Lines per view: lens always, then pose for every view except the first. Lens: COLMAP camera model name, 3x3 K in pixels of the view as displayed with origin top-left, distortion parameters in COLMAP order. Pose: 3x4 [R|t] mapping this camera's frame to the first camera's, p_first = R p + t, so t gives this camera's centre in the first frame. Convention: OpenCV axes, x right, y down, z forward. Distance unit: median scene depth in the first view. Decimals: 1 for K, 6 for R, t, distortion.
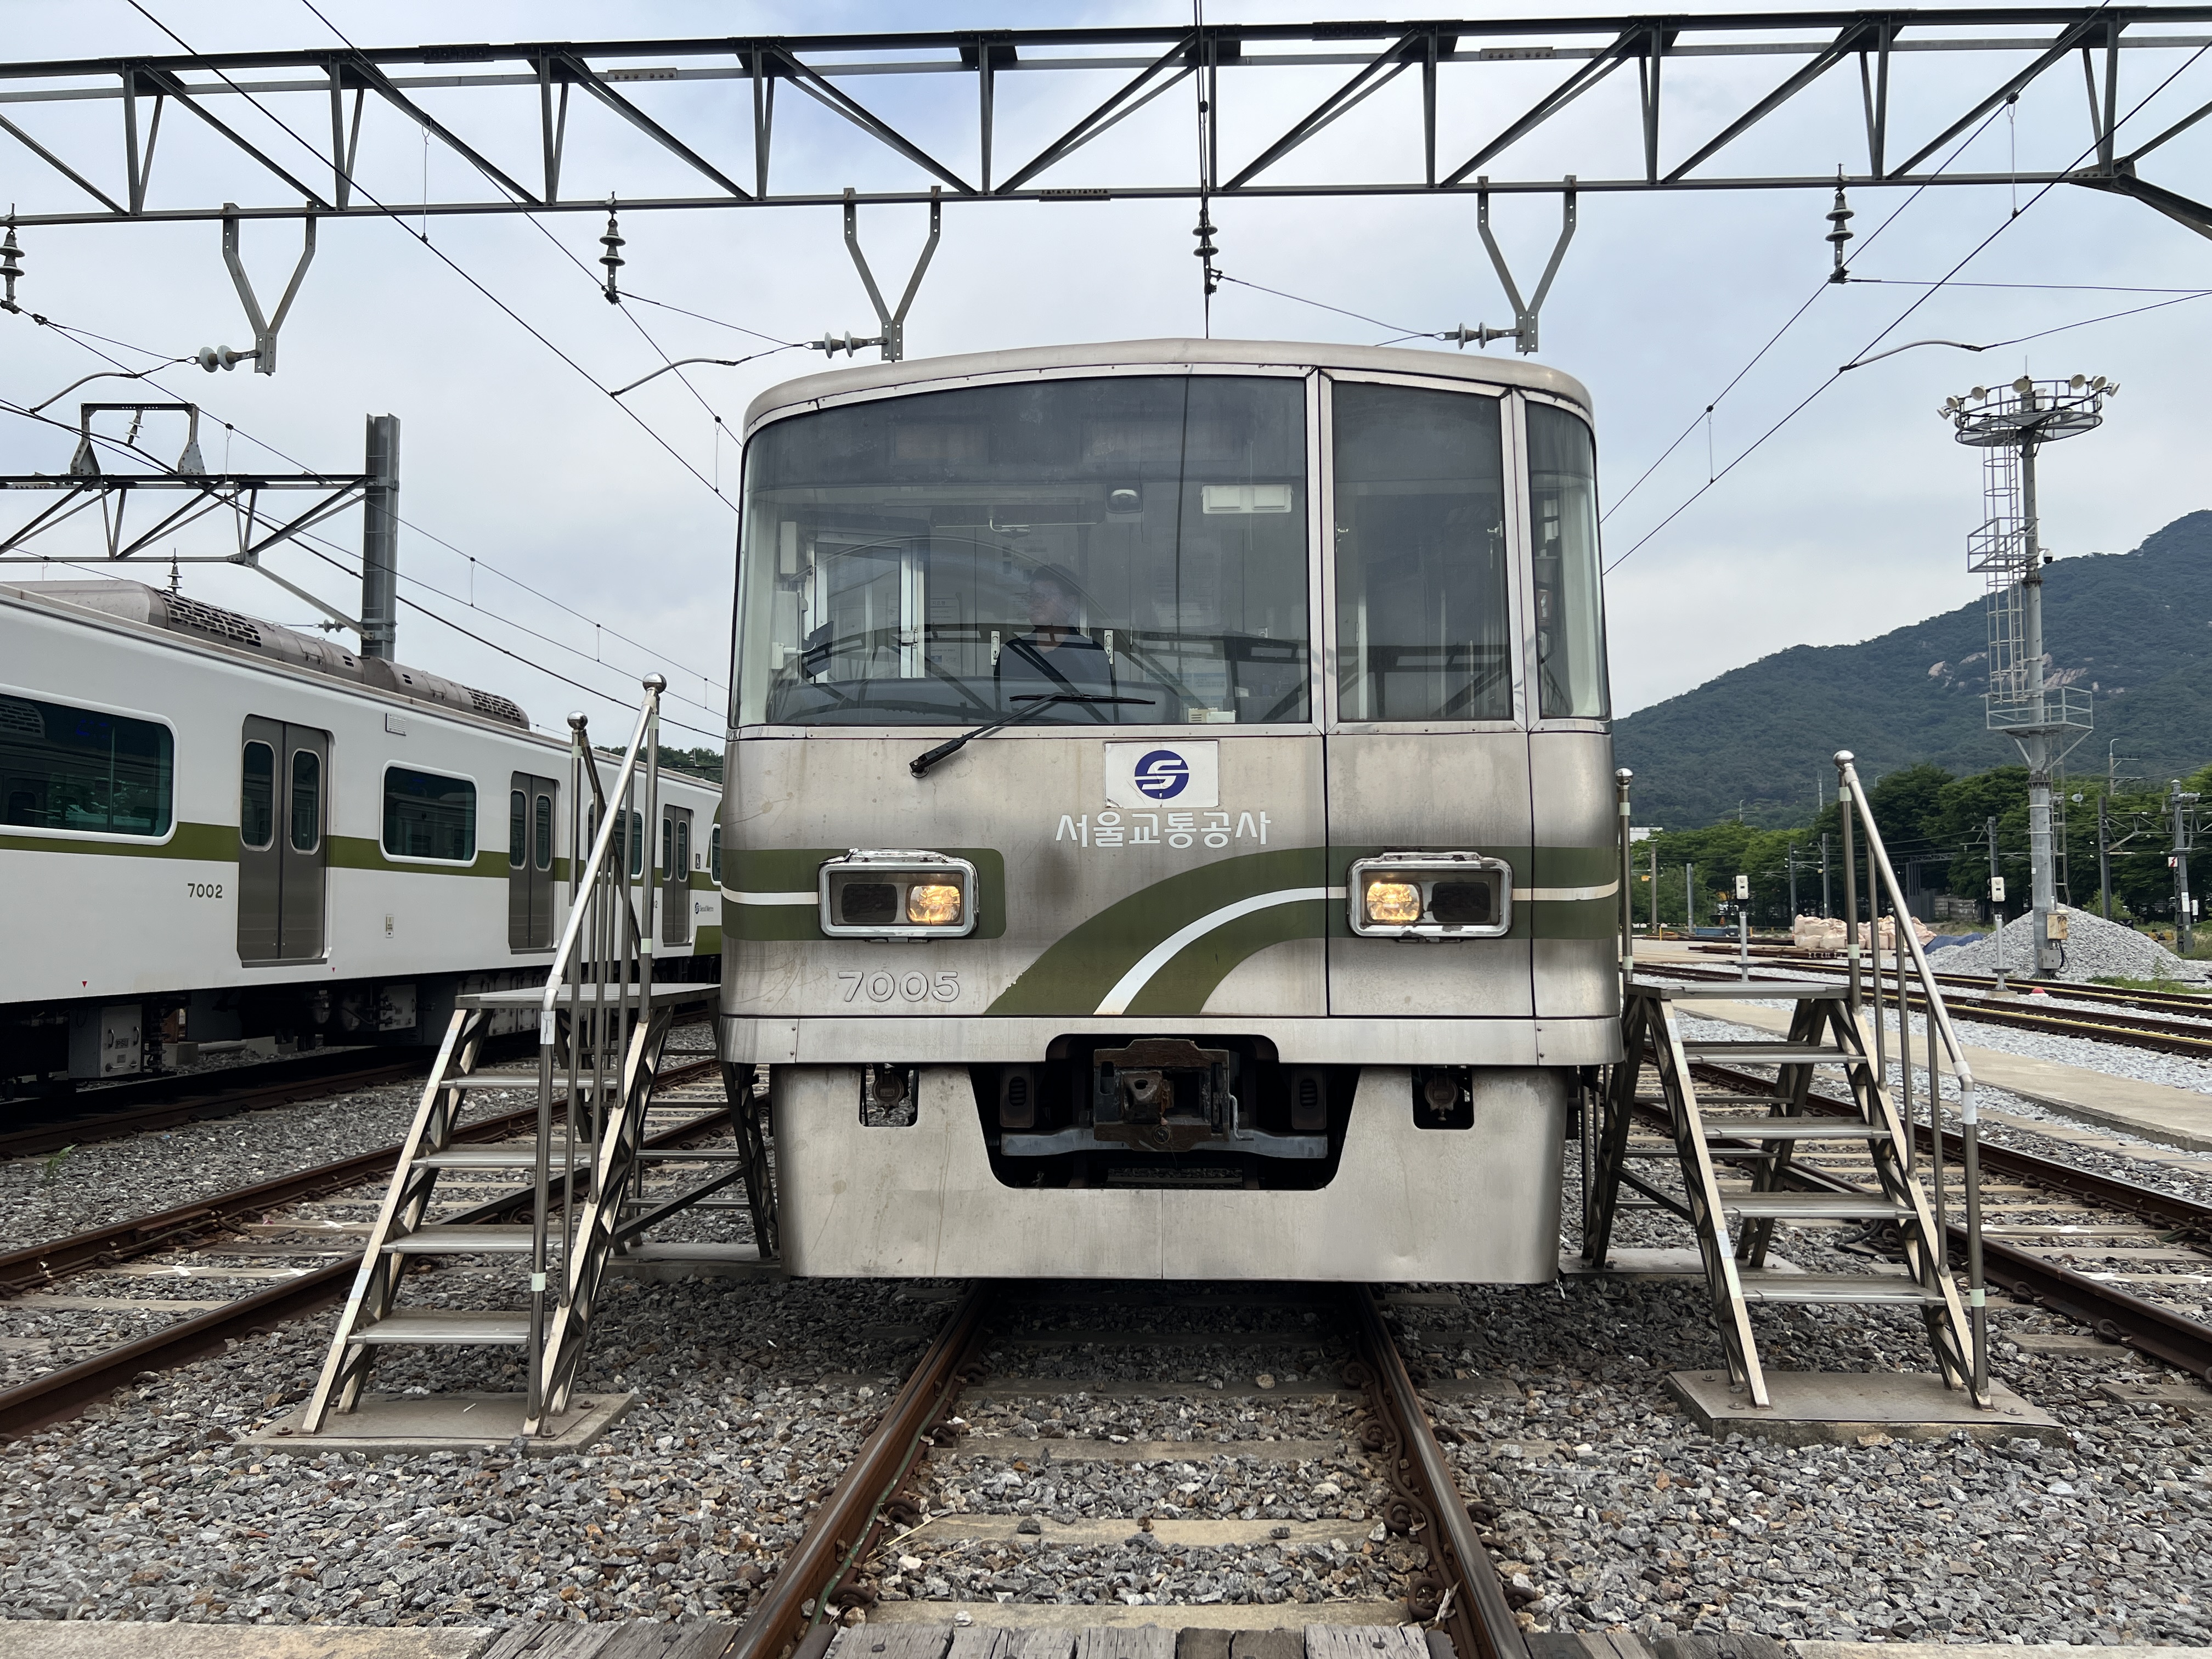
lens RADIAL K [[1693.8, 0, 1123.5], [0, 1693.8, 827.7], [0, 0, 1]] dist [0.038542, -0.047505]
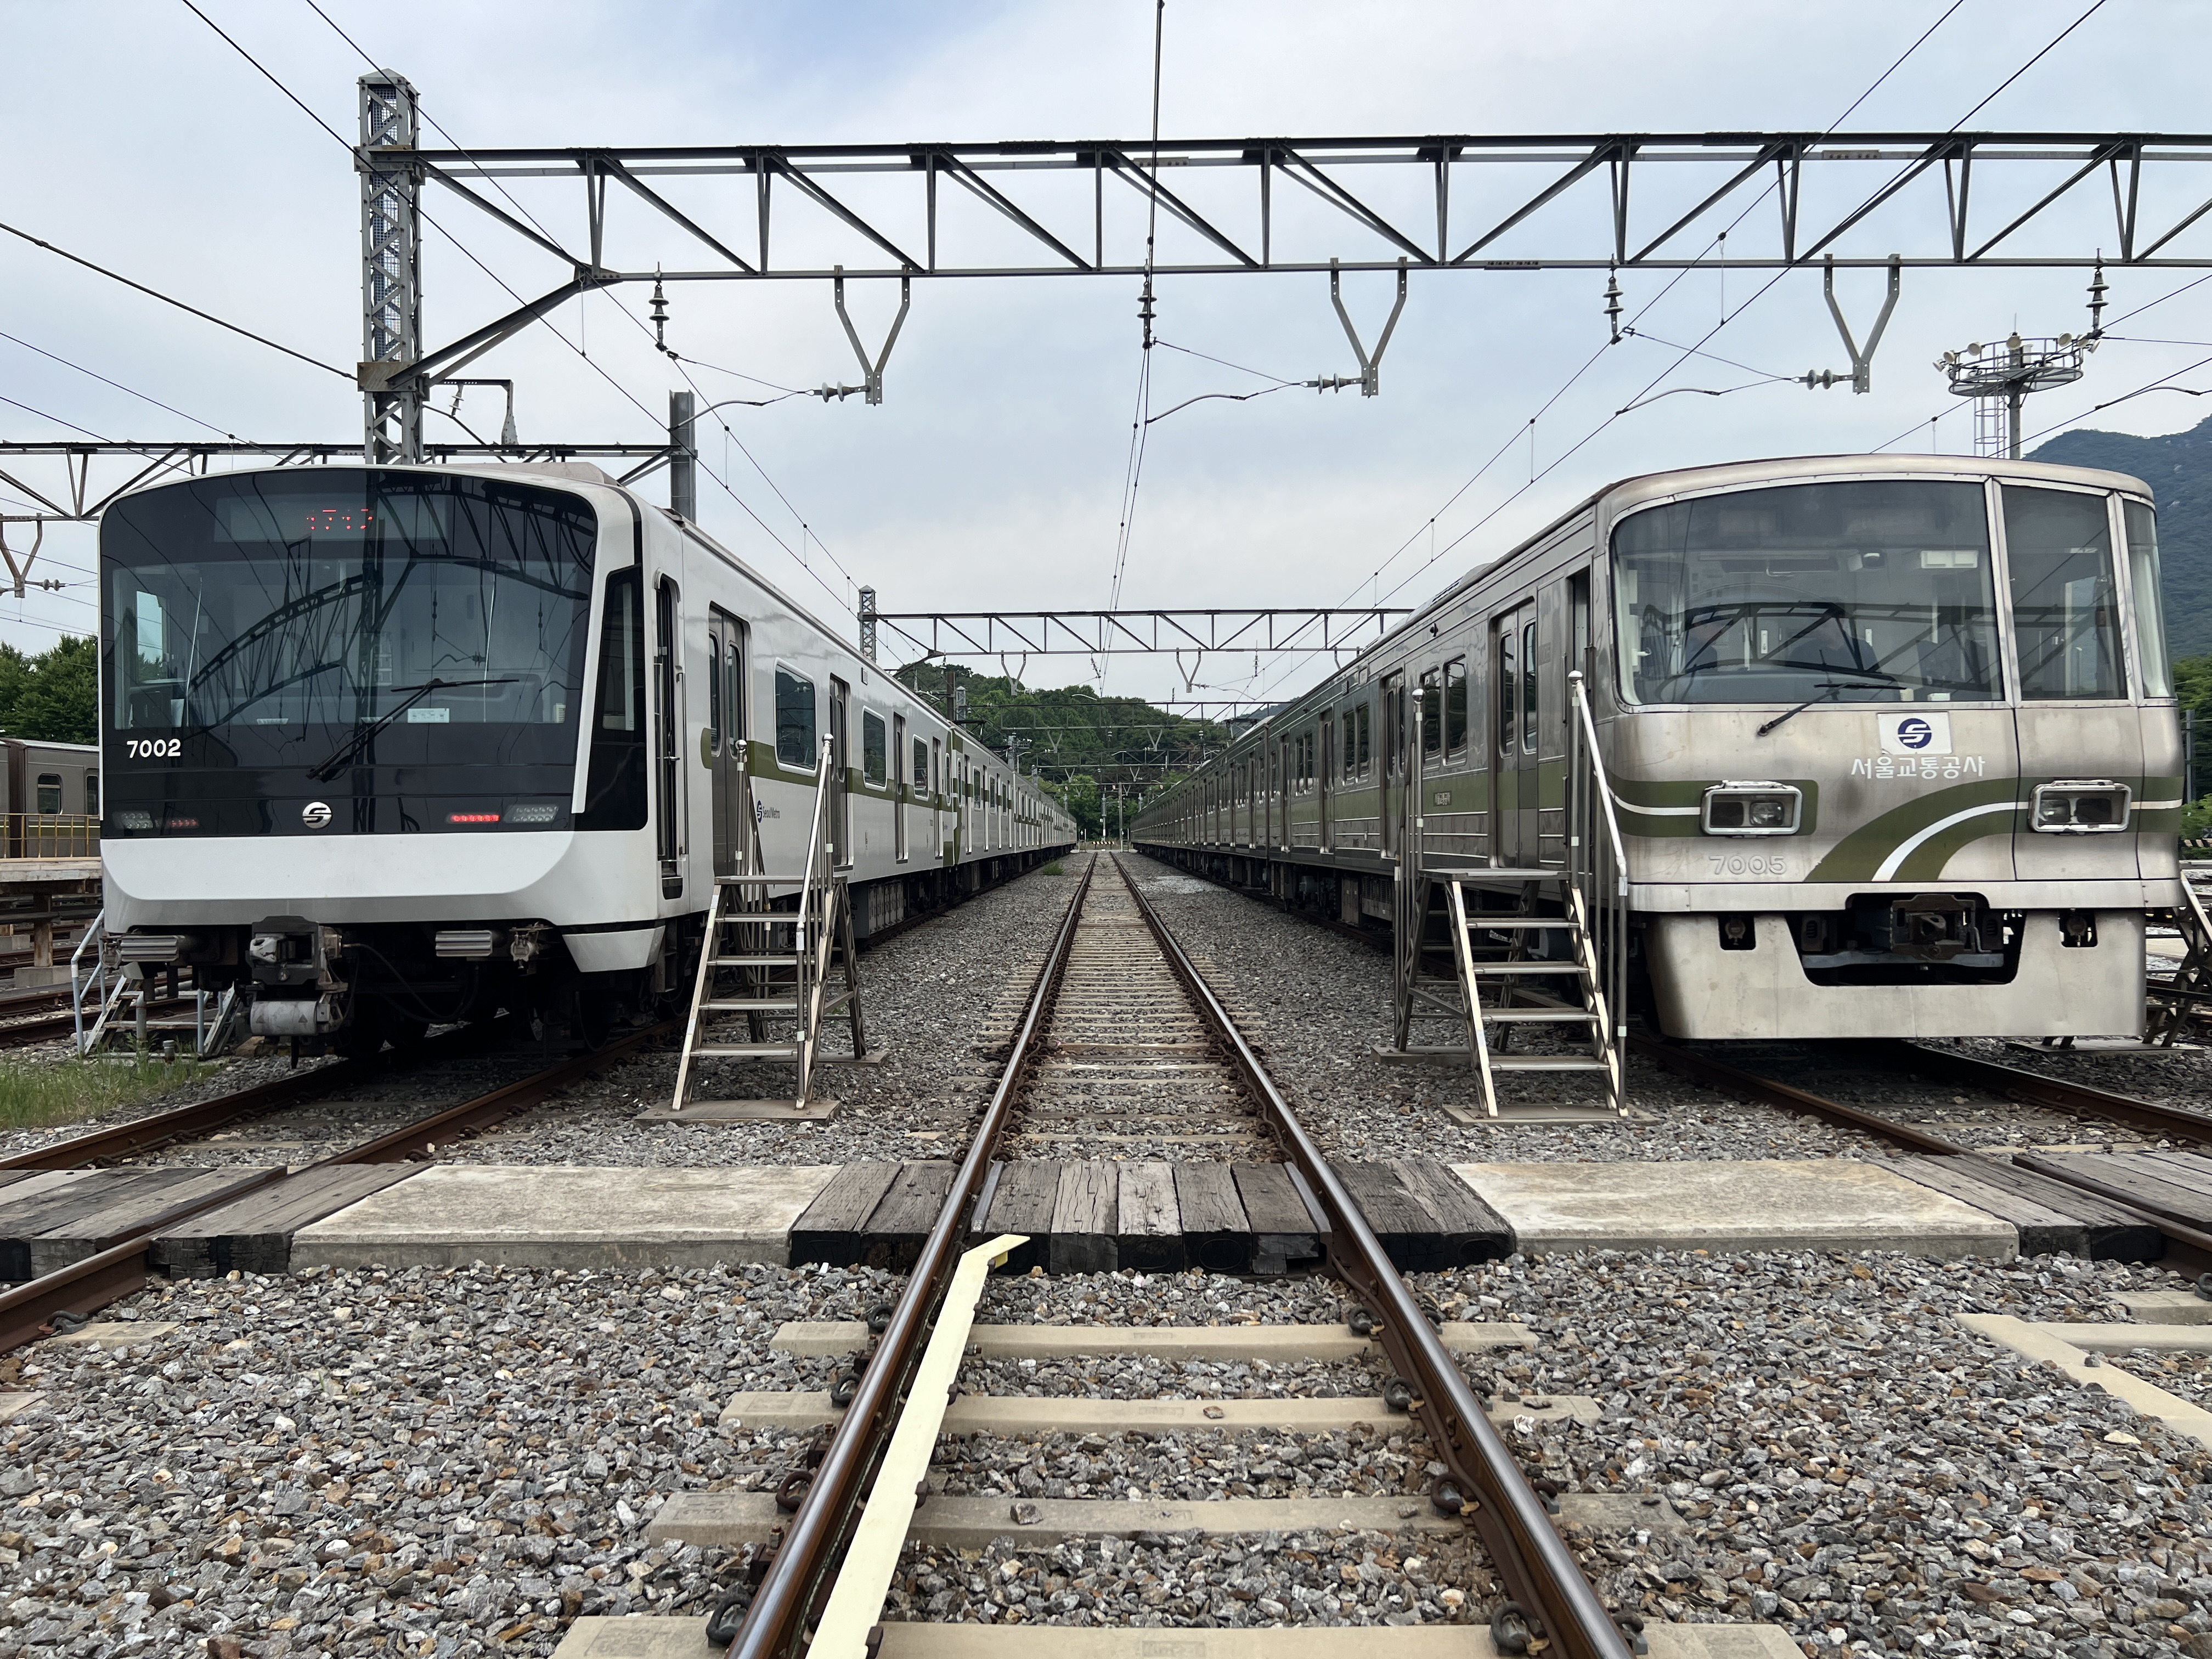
lens RADIAL K [[1693.8, 0, 1095.3], [0, 1693.8, 842.4], [0, 0, 1]] dist [0.038542, -0.047505]
pose [[0.998793, -0.007904, 0.048472, -0.834318], [0.005138, 0.998365, 0.056925, -0.023911], [-0.048843, -0.056607, 0.997201, -0.593771]]
